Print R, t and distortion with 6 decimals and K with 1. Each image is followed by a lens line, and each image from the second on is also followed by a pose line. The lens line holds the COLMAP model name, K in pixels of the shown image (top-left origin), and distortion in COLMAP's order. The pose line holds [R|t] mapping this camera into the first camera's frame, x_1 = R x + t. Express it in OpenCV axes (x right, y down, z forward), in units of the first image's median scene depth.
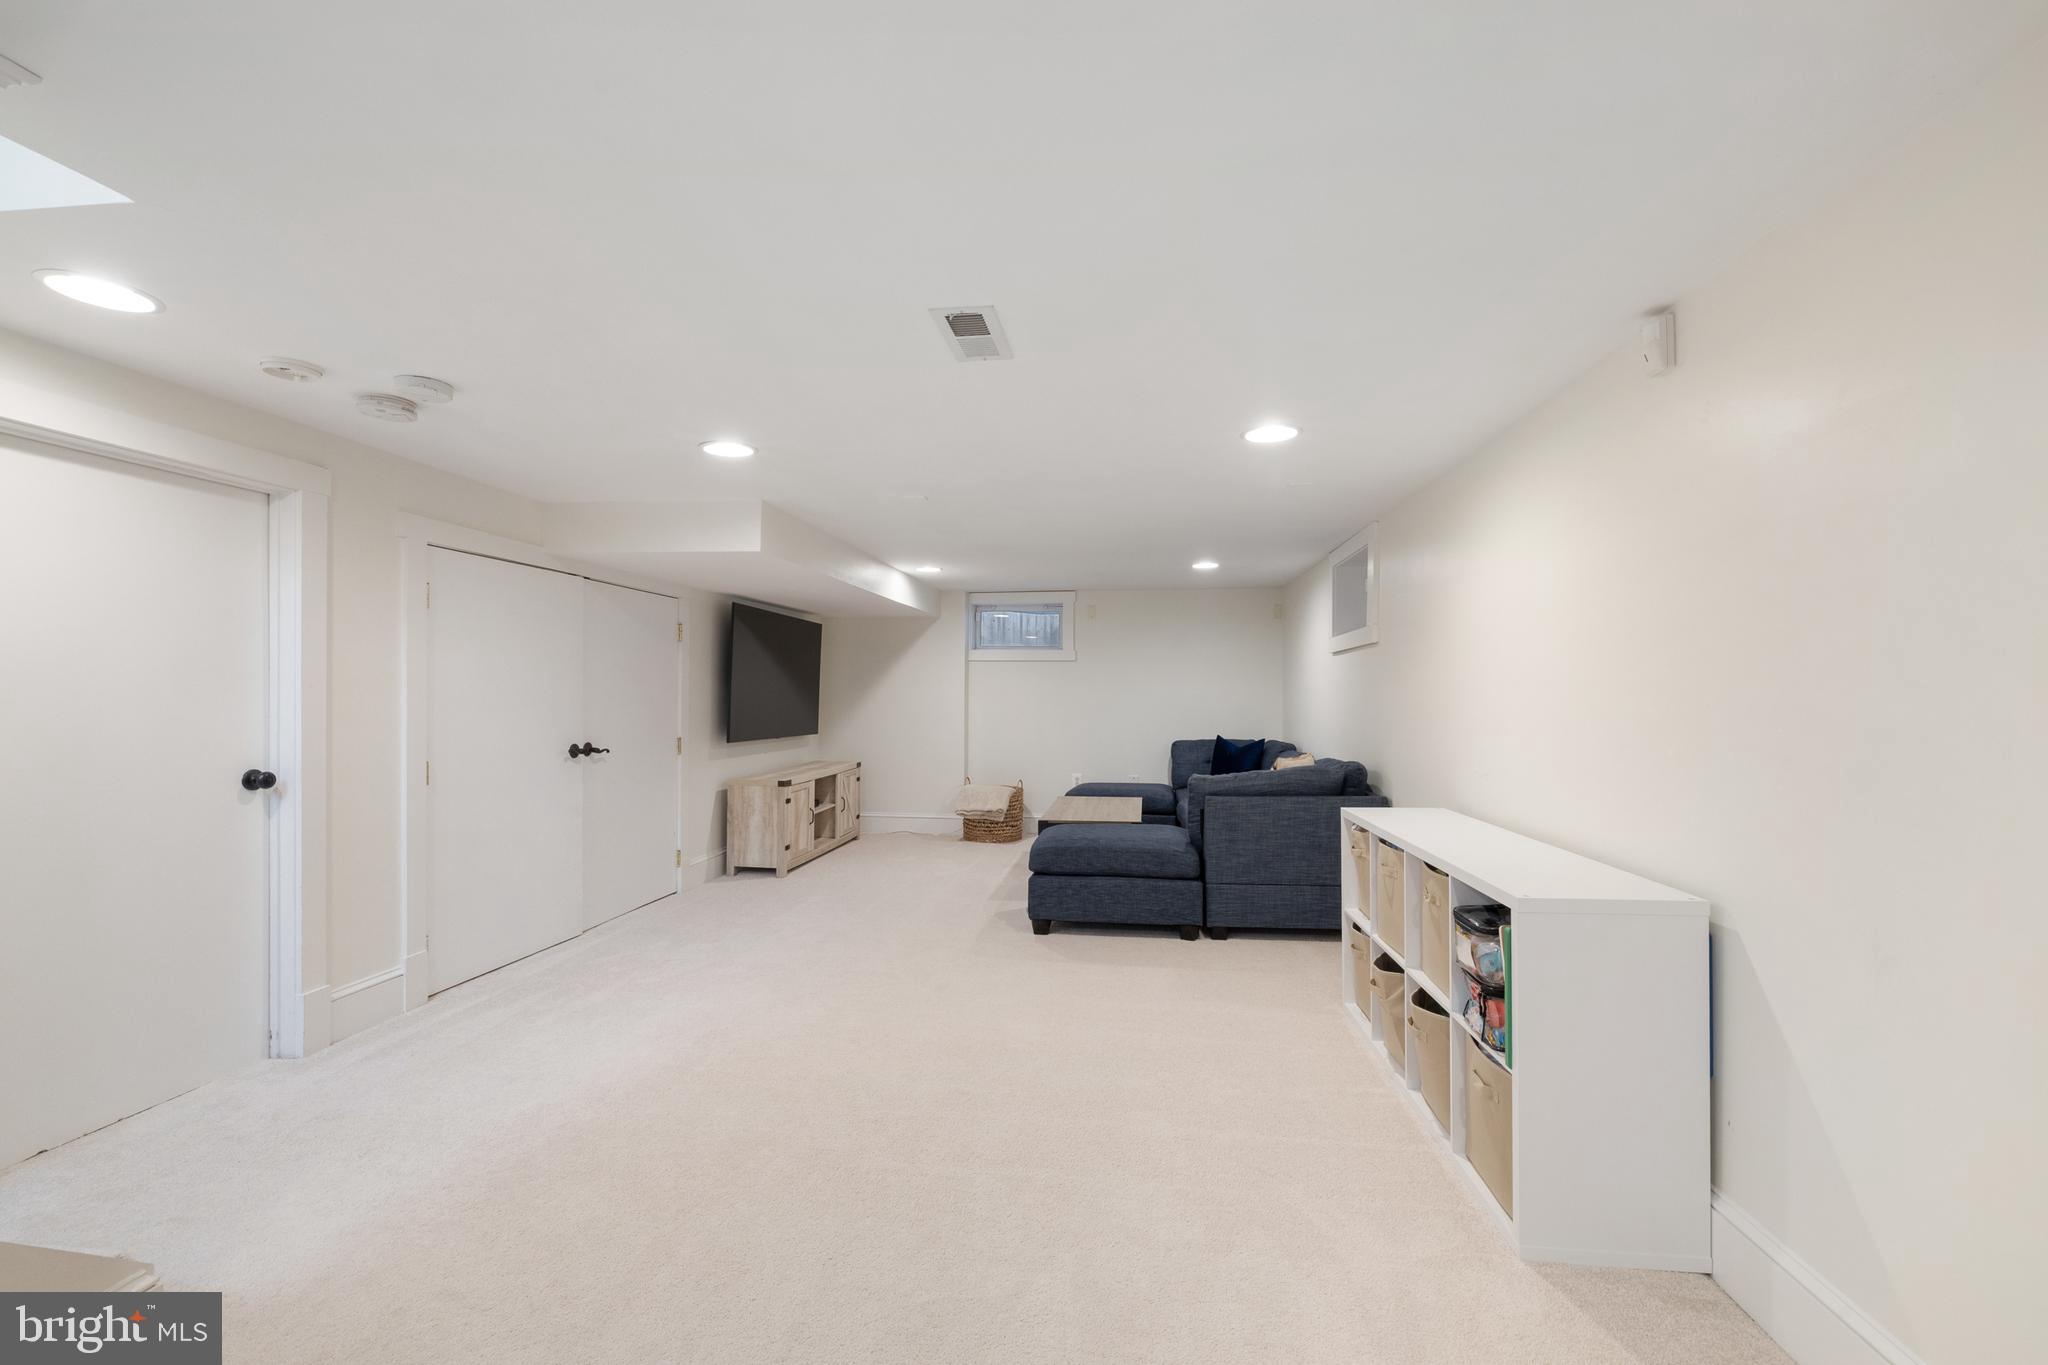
lens RADIAL K [[857.1, 0, 1025.0], [0, 857.1, 683.7], [0, 0, 1]] dist [0.001628, 0.000138]
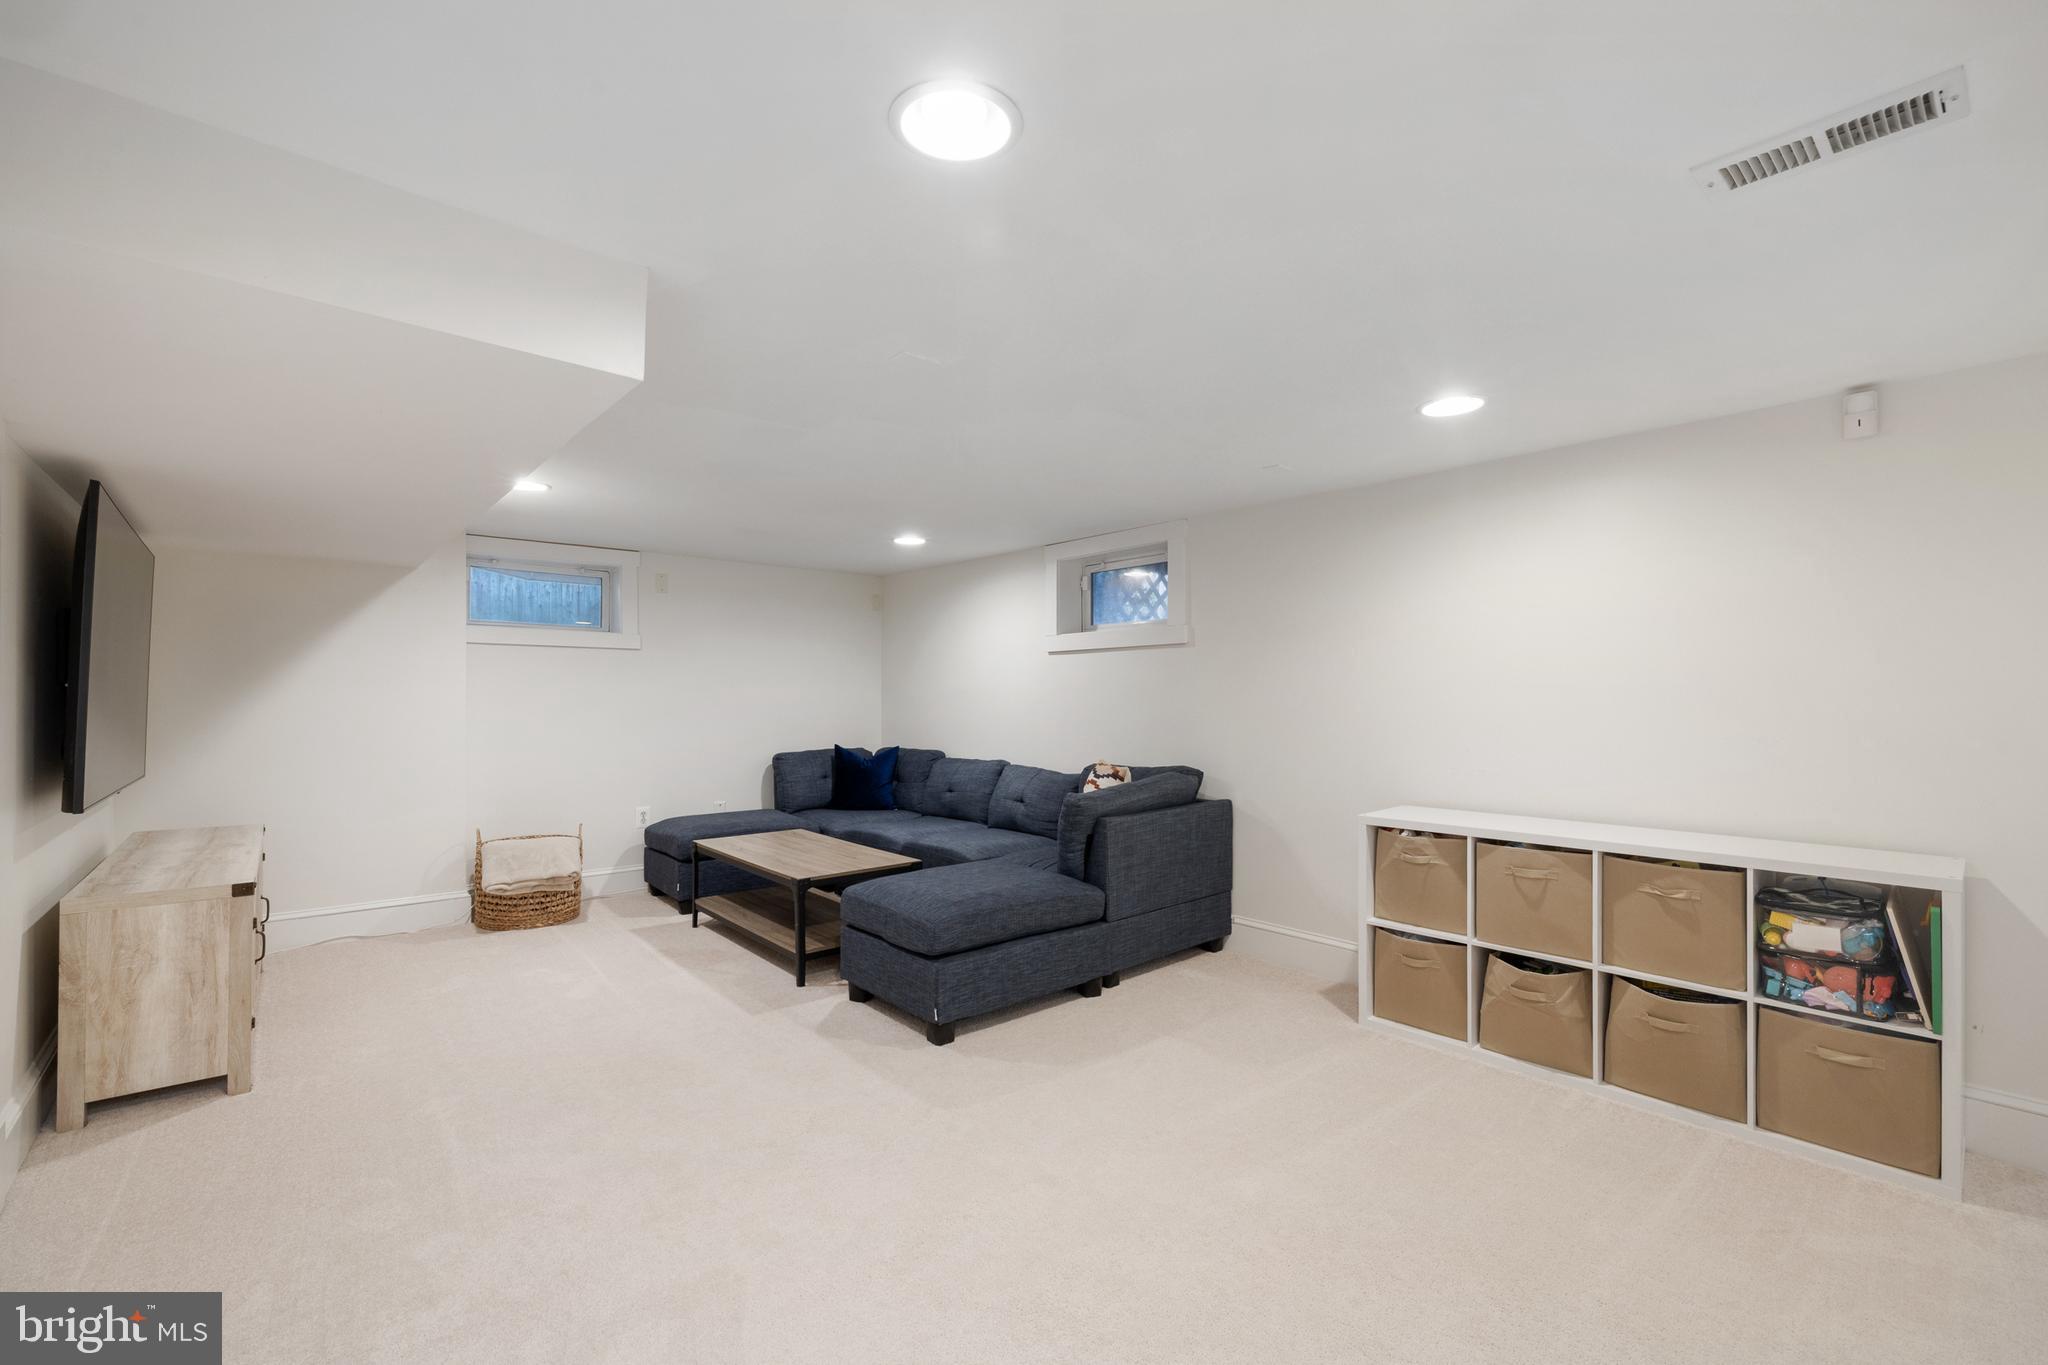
lens RADIAL K [[857.1, 0, 1025.5], [0, 857.1, 690.6], [0, 0, 1]] dist [0.001628, 0.000138]
pose [[0.668686, 0.004399, 0.743532, -0.346320], [-0.009630, 0.999950, 0.002744, 0.003777], [-0.743483, -0.008995, 0.668695, 0.374318]]
